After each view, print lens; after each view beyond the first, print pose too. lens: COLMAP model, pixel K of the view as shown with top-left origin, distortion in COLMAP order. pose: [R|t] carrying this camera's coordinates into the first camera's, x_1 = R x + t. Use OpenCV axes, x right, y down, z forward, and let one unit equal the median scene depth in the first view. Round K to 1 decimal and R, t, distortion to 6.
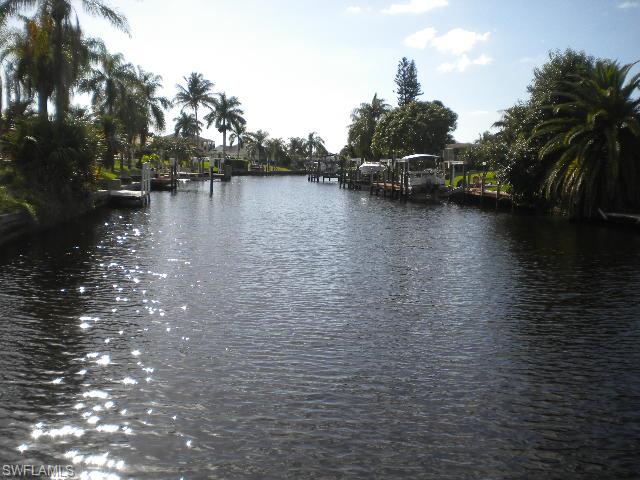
lens RADIAL K [[681.4, 0, 320.0], [0, 681.4, 240.0], [0, 0, 1]] dist [-0.135090, 0.018135]
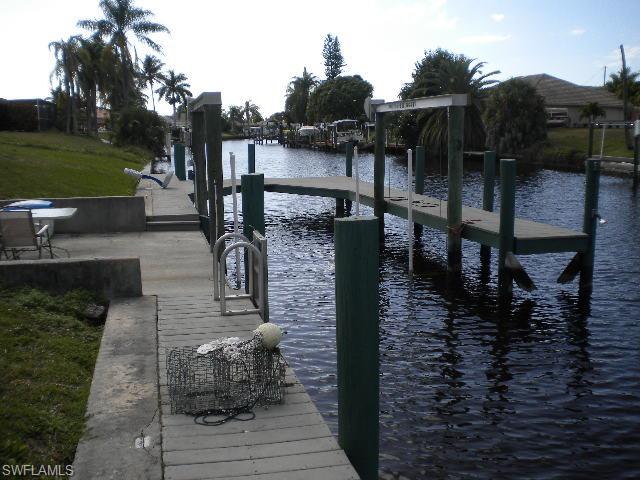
lens RADIAL K [[681.4, 0, 320.0], [0, 681.4, 240.0], [0, 0, 1]] dist [-0.135090, 0.018135]
pose [[0.993714, -0.055939, 0.096971, -0.025252], [0.050532, 0.997075, 0.057339, 0.018420], [-0.099895, -0.052078, 0.993634, -0.191941]]
